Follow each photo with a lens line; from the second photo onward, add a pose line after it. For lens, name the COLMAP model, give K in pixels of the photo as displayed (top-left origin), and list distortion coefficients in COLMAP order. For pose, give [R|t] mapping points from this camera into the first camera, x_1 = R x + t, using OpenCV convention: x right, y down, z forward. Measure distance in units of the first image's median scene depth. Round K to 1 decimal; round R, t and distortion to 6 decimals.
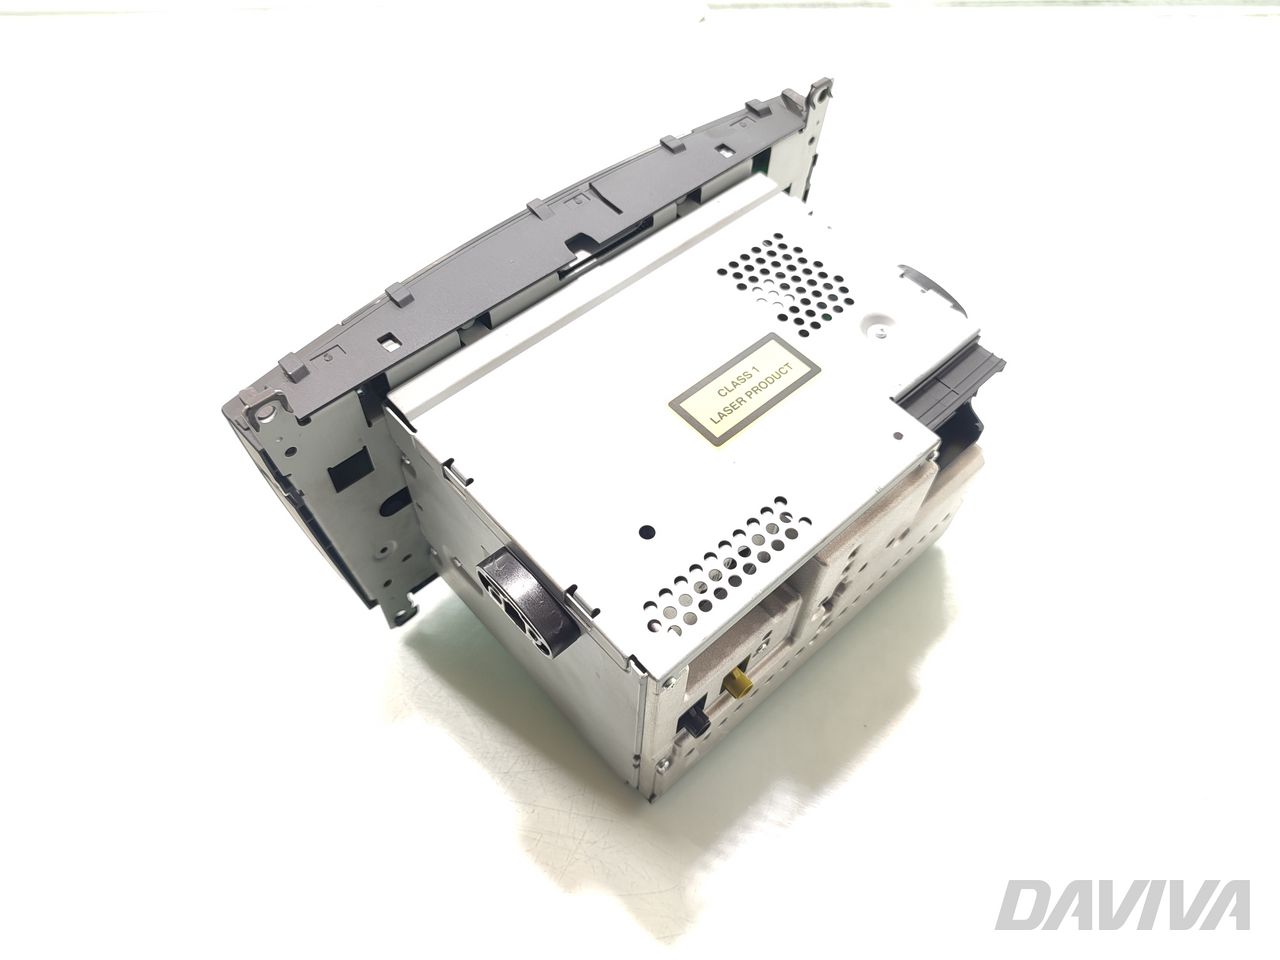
lens RADIAL K [[895.7, 0, 640.0], [0, 895.7, 480.0], [0, 0, 1]] dist [0.058008, 0.000120]
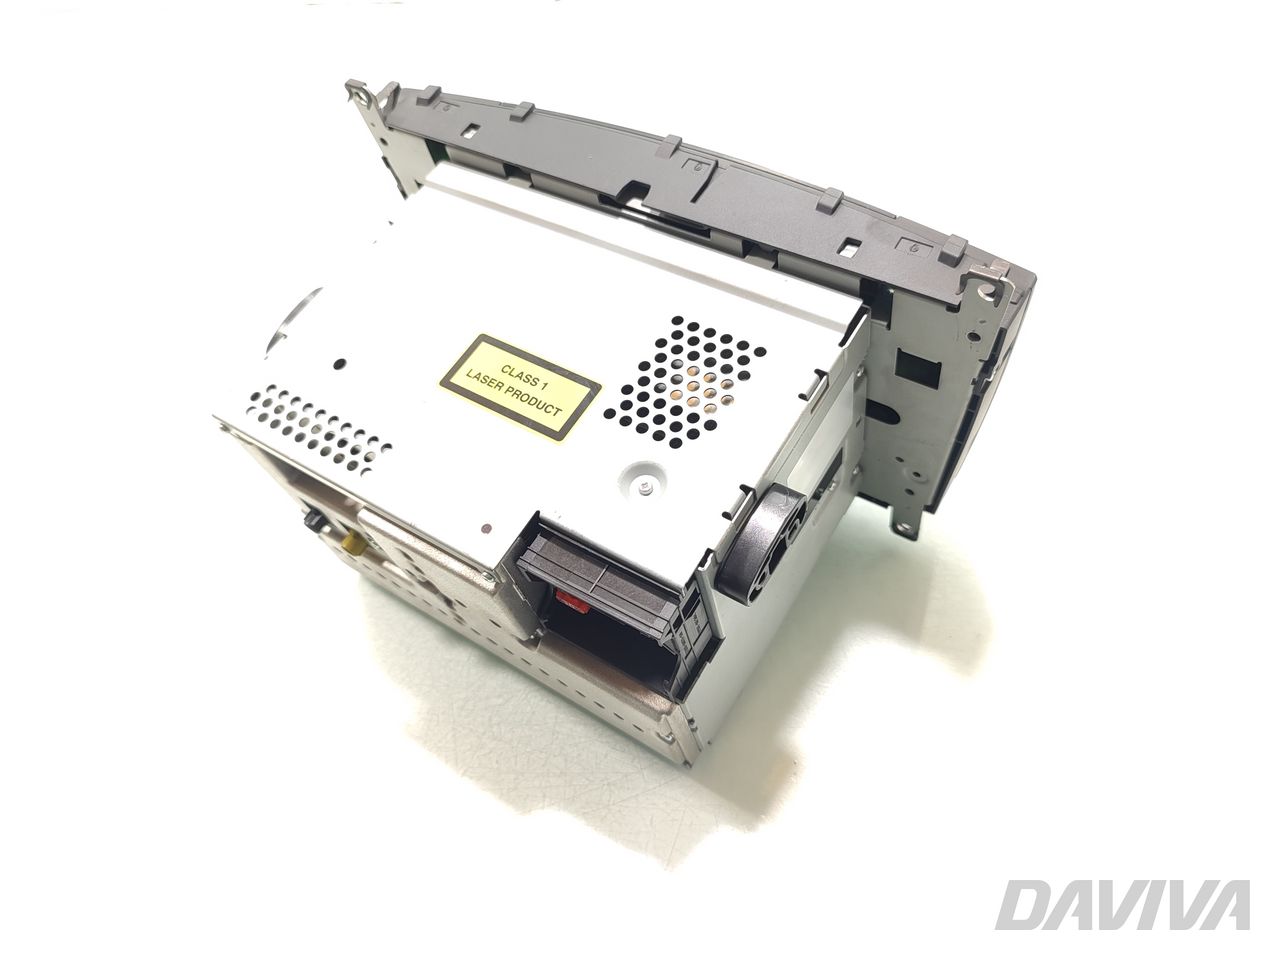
lens RADIAL K [[895.7, 0, 640.0], [0, 895.7, 480.0], [0, 0, 1]] dist [0.058008, 0.000120]
pose [[0.257396, 0.786548, -0.561329, 0.749497], [-0.696226, 0.553782, 0.456721, -0.560741], [0.670087, 0.273254, 0.690156, 0.451773]]
